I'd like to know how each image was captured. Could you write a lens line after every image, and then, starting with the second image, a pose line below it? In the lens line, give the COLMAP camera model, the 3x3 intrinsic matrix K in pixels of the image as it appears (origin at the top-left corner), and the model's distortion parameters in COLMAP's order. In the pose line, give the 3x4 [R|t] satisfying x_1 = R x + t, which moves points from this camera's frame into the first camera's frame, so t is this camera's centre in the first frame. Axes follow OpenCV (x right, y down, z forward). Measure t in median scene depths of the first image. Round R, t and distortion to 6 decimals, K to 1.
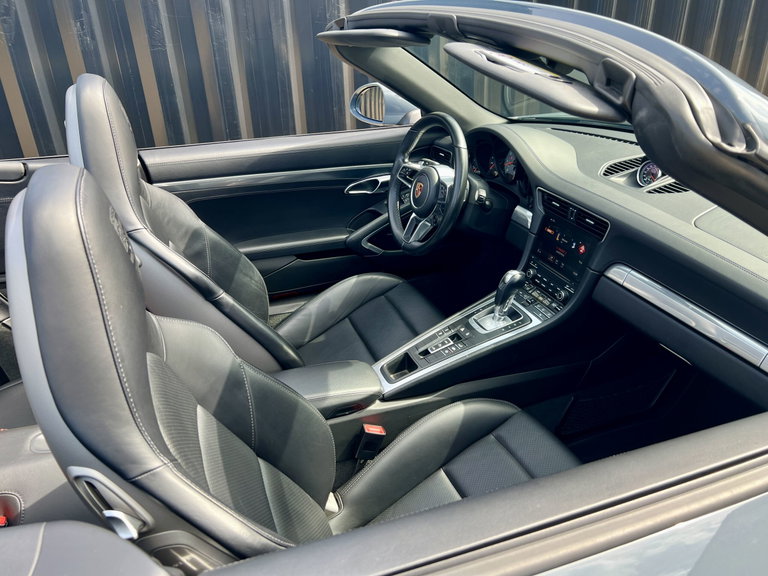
lens RADIAL K [[589.0, 0, 385.7], [0, 589.0, 290.2], [0, 0, 1]] dist [0.034636, -0.047550]
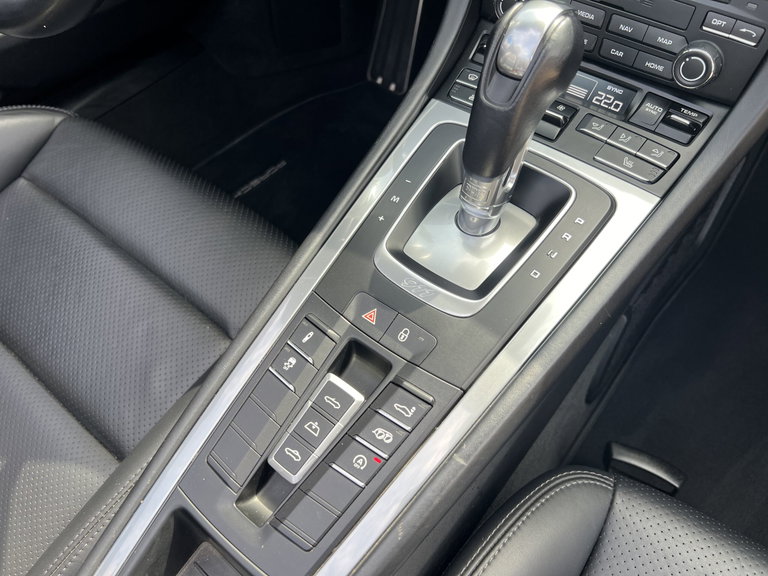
lens RADIAL K [[589.0, 0, 385.7], [0, 589.0, 290.2], [0, 0, 1]] dist [0.034636, -0.047550]
pose [[0.871390, -0.382147, 0.307641, 0.065226], [0.228750, 0.871236, 0.434305, -0.046889], [-0.433997, -0.308076, 0.846603, 0.796183]]
